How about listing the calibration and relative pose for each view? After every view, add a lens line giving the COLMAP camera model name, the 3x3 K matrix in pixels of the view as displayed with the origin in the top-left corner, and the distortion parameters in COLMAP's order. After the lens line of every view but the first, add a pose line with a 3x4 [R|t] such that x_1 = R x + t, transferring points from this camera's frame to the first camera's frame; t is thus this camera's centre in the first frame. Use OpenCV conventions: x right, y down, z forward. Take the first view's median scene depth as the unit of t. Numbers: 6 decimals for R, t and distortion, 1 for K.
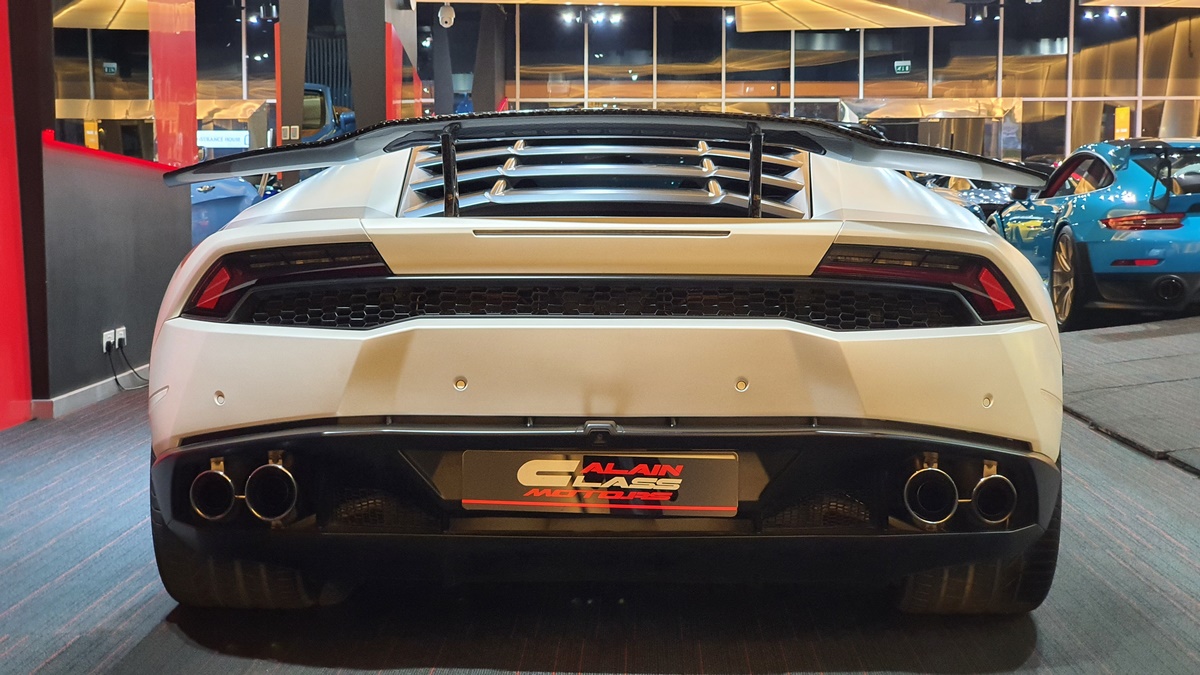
lens RADIAL K [[1743.8, 0, 600.0], [0, 1743.8, 337.5], [0, 0, 1]] dist [0.021707, 0.006768]
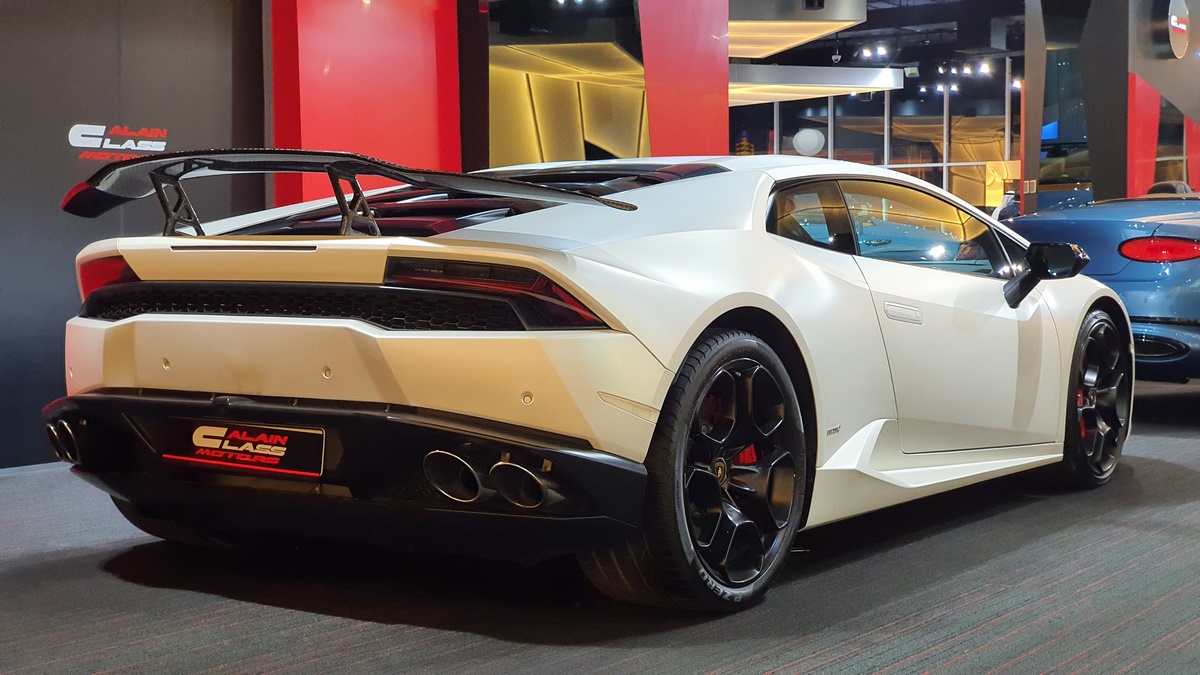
lens RADIAL K [[1743.8, 0, 600.0], [0, 1743.8, 337.5], [0, 0, 1]] dist [0.021707, 0.006768]
pose [[0.839083, 0.023930, -0.543477, 0.895403], [-0.046240, 0.998554, -0.027422, 0.027097], [0.542035, 0.048139, 0.838976, 0.083520]]
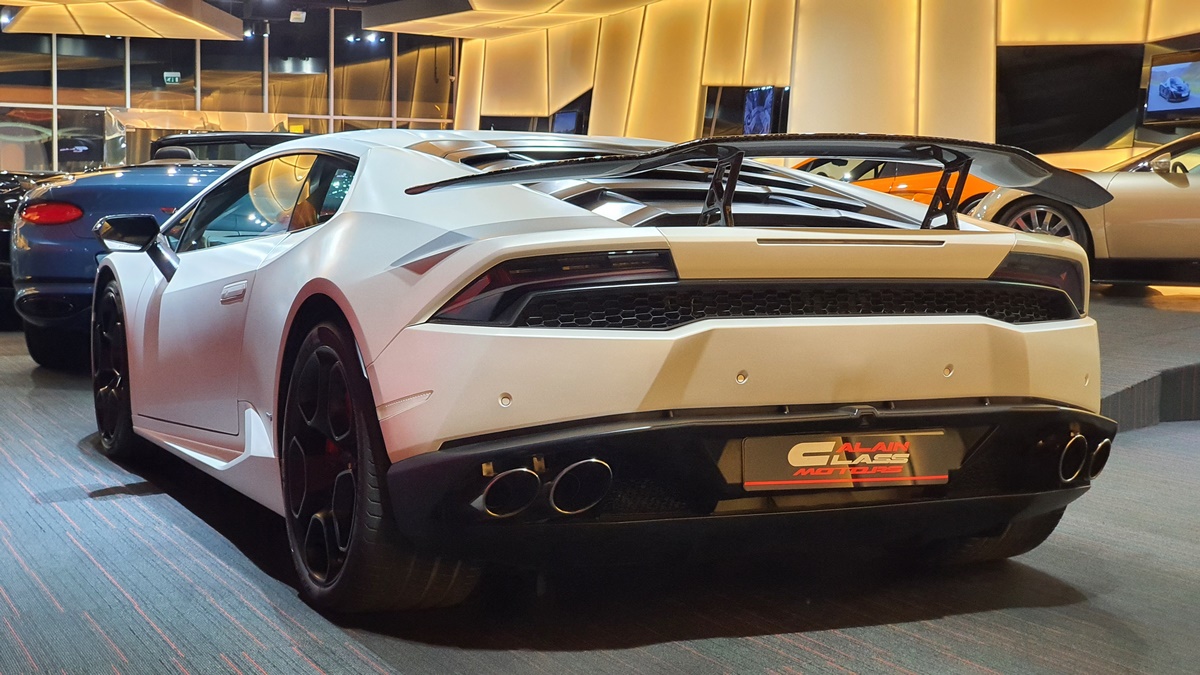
lens RADIAL K [[1738.4, 0, 622.4], [0, 1738.4, 335.3], [0, 0, 1]] dist [0.002806, 0.142973]
pose [[0.887874, -0.018917, 0.459699, -0.652690], [0.022870, 0.999734, -0.003033, 0.001392], [-0.459519, 0.013206, 0.888070, 0.055256]]
